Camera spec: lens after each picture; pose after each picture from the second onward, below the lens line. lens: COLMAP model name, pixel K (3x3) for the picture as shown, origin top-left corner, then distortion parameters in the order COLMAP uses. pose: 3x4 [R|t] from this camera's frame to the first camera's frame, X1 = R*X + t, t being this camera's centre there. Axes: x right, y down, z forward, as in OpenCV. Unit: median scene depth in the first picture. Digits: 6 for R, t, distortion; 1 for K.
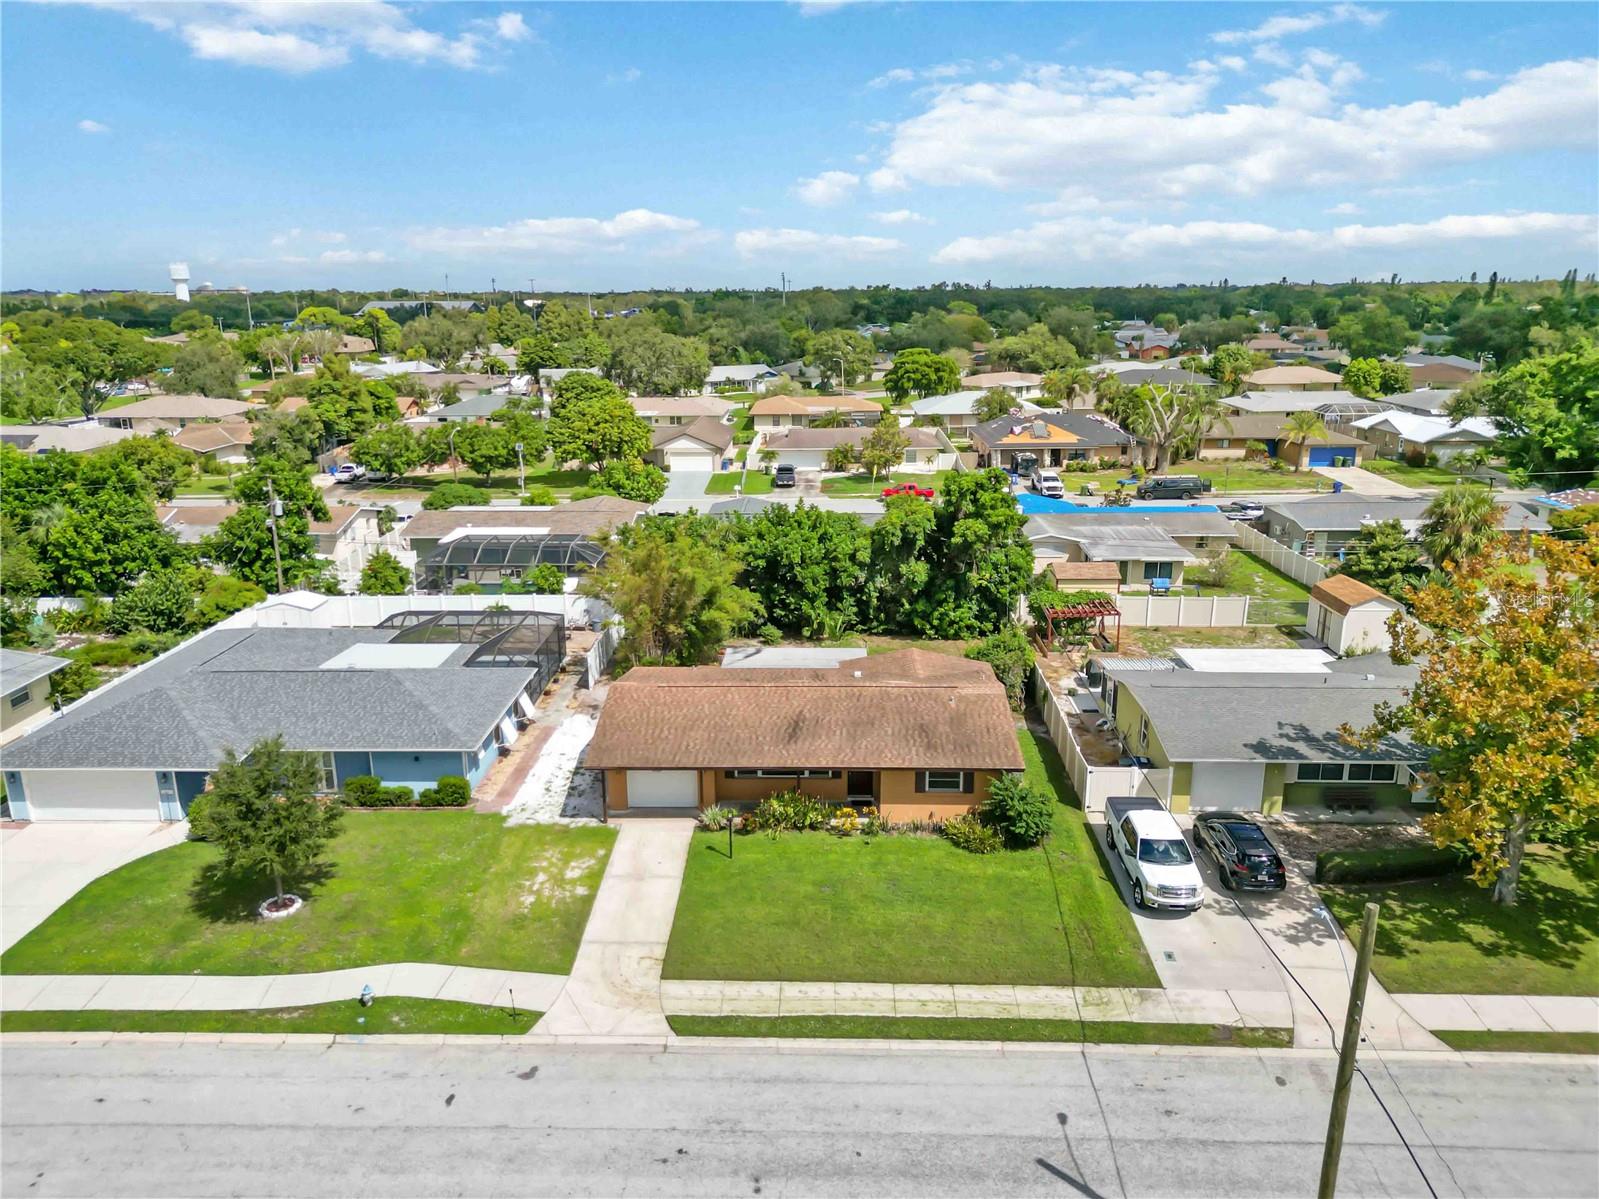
lens RADIAL K [[1121.1, 0, 796.7], [0, 1121.1, 582.5], [0, 0, 1]] dist [0.082241, -0.088466]
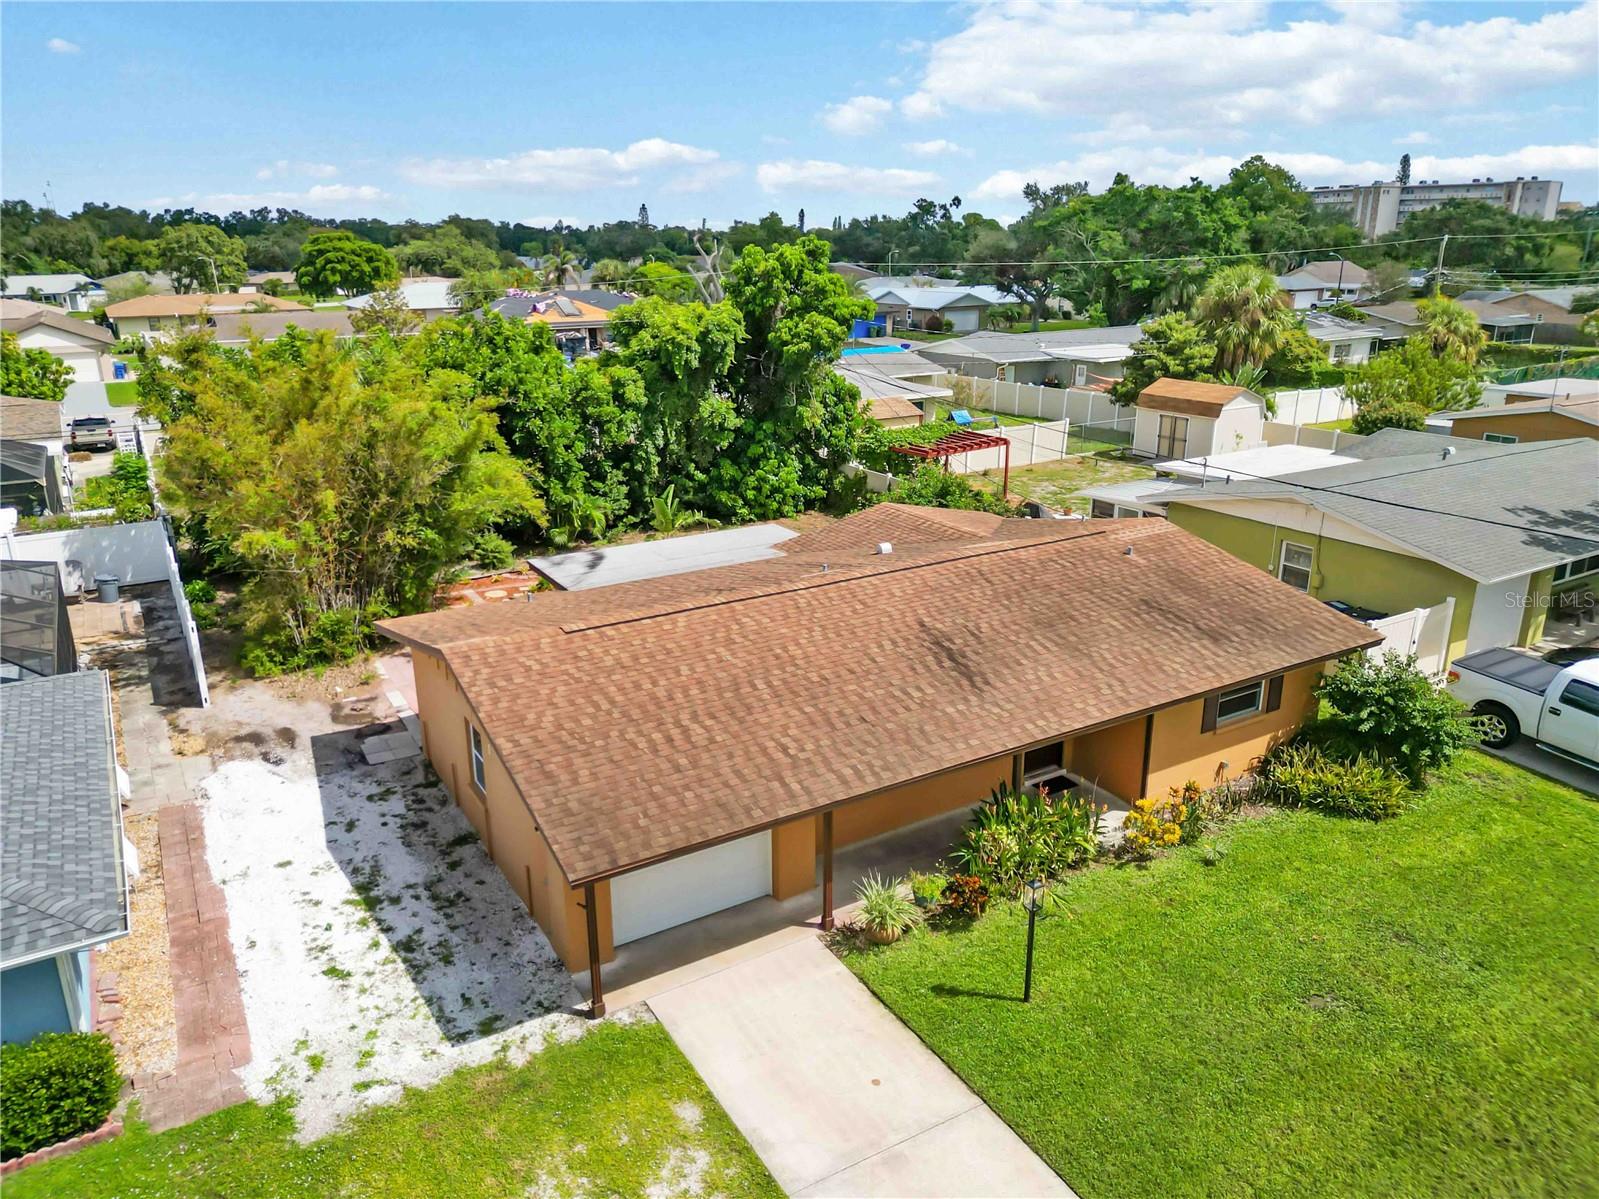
lens RADIAL K [[1118.8, 0, 796.2], [0, 1118.8, 598.0], [0, 0, 1]] dist [0.071521, -0.072178]
pose [[0.841890, -0.163415, 0.514312, -0.190738], [0.137039, 0.986547, 0.089139, 0.041245], [-0.521959, -0.004565, 0.852958, 0.454443]]
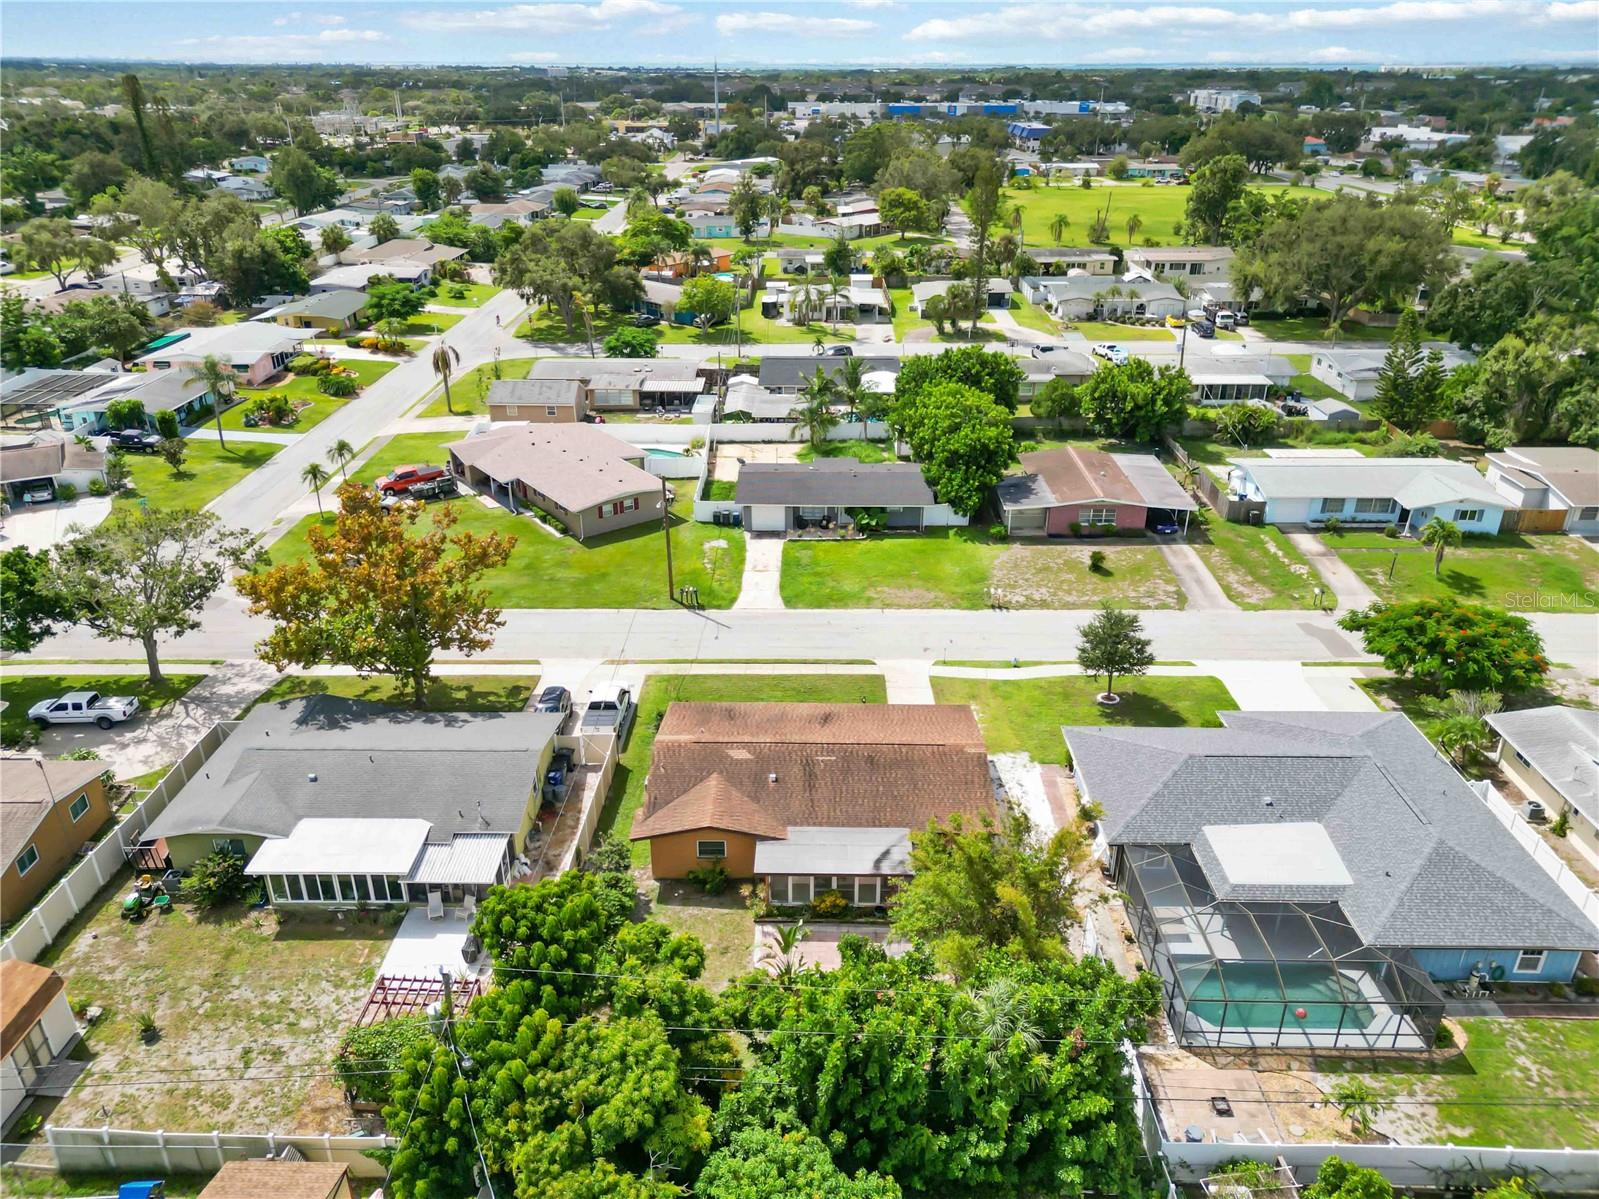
lens RADIAL K [[1118.8, 0, 796.2], [0, 1118.8, 598.0], [0, 0, 1]] dist [0.071521, -0.072178]
pose [[-0.999928, 0.009905, -0.006741, 0.028927], [0.003262, 0.766440, 0.642308, -0.580346], [0.011529, 0.642240, -0.766417, 1.335701]]
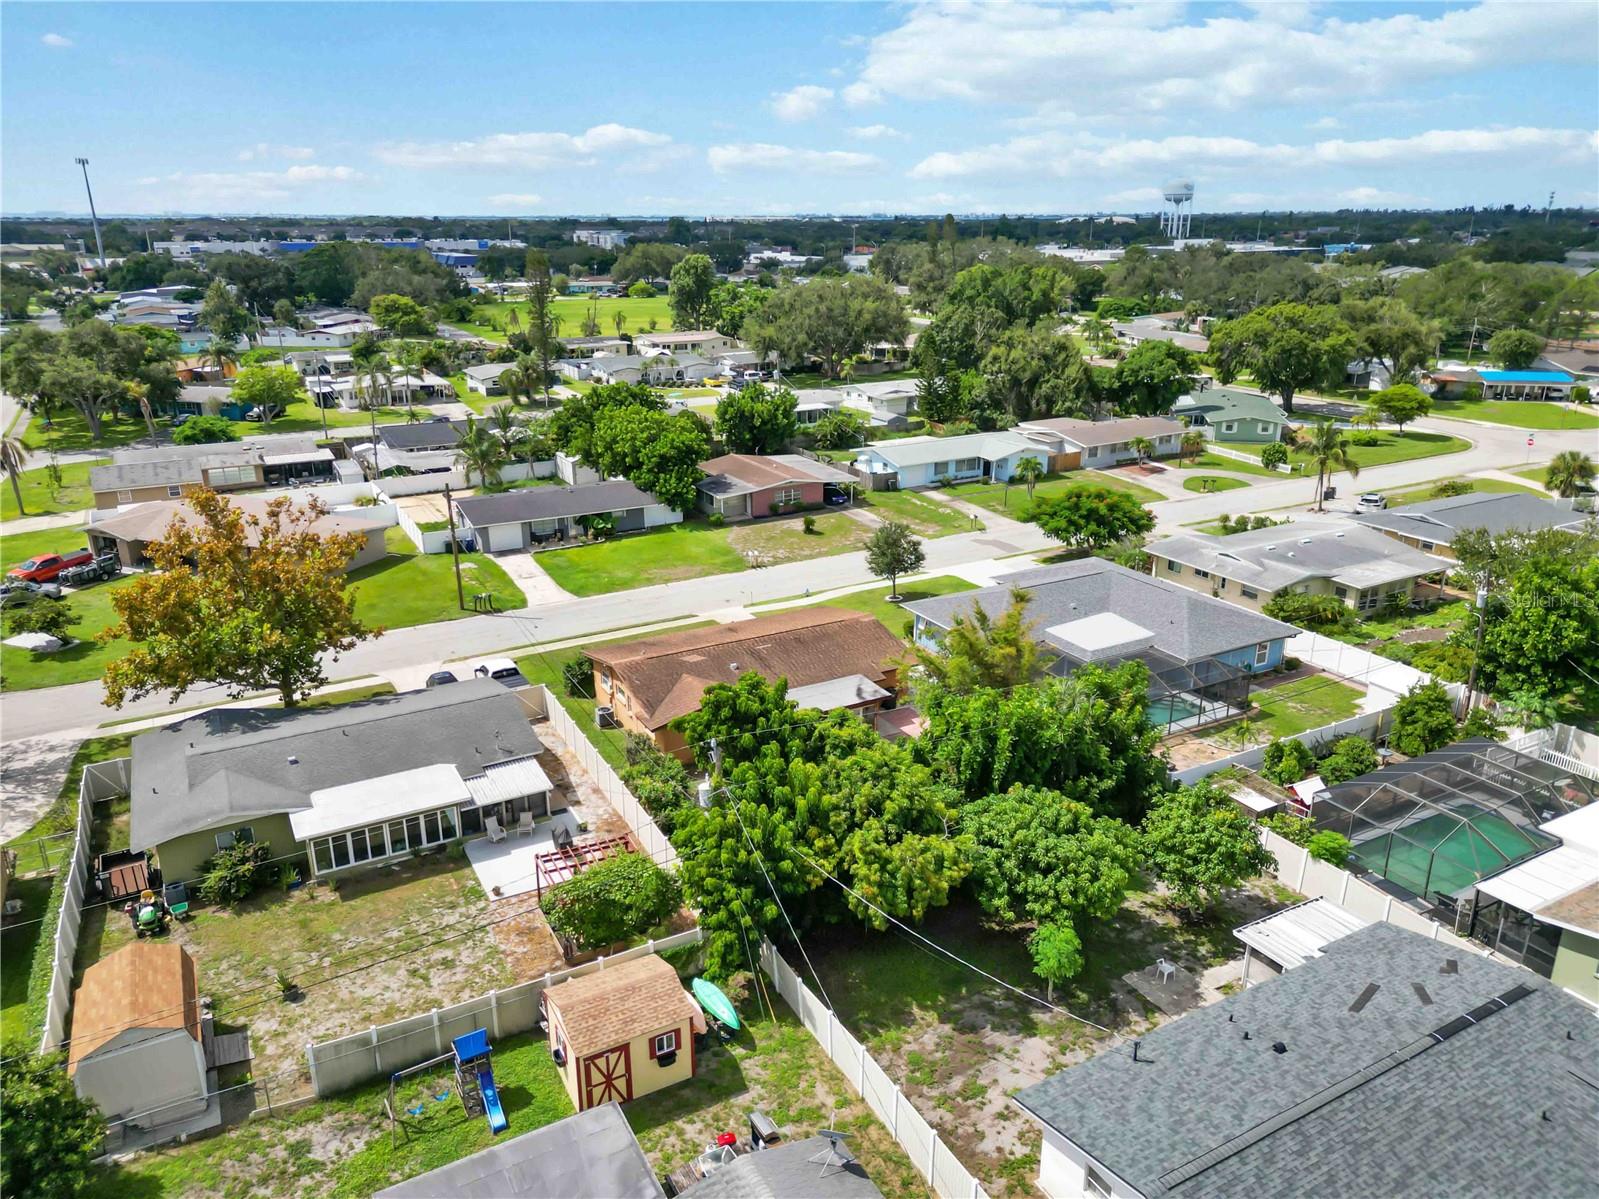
lens RADIAL K [[1118.8, 0, 796.2], [0, 1118.8, 598.0], [0, 0, 1]] dist [0.071521, -0.072178]
pose [[-0.863455, 0.171156, -0.474501, 0.438833], [-0.118543, 0.845479, 0.520685, -0.488153], [0.490299, 0.505837, -0.709743, 1.450119]]
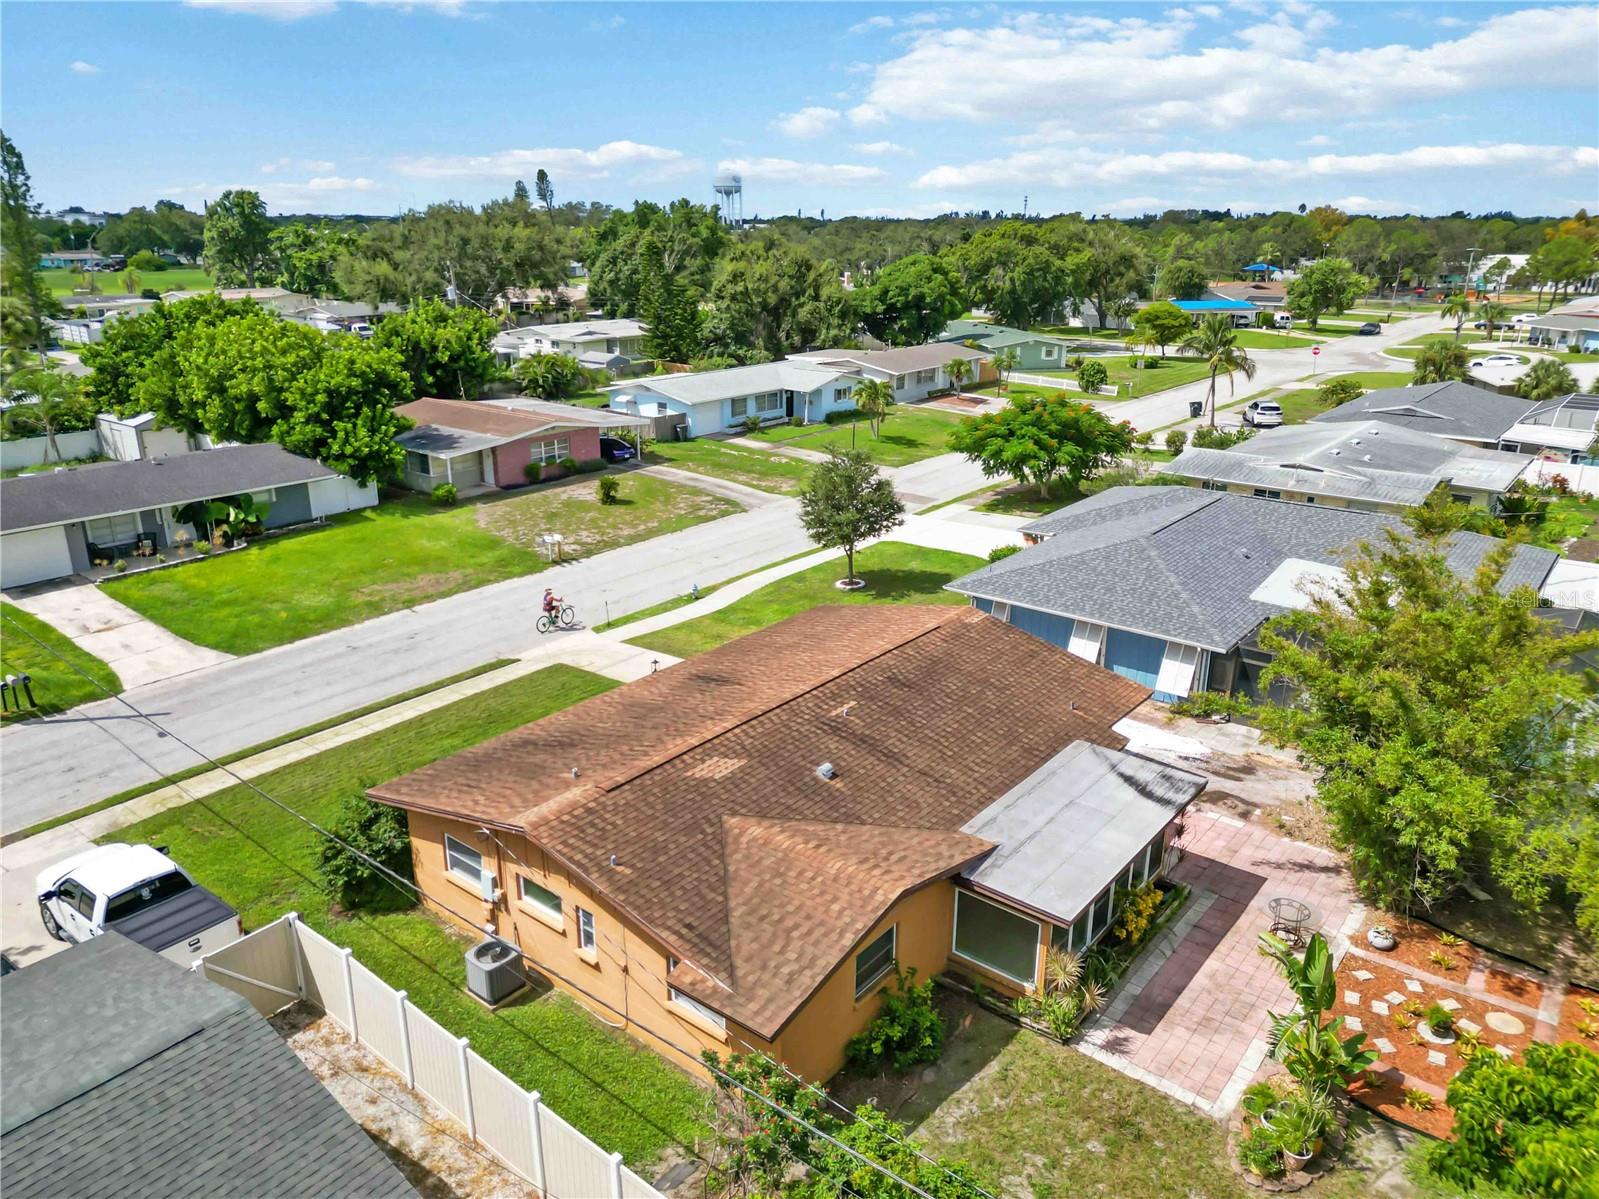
lens RADIAL K [[1118.8, 0, 796.2], [0, 1118.8, 598.0], [0, 0, 1]] dist [0.071521, -0.072178]
pose [[-0.607256, 0.256840, -0.751847, 0.317712], [-0.199402, 0.866751, 0.457146, -0.158064], [0.769077, 0.427524, -0.475125, 0.923956]]
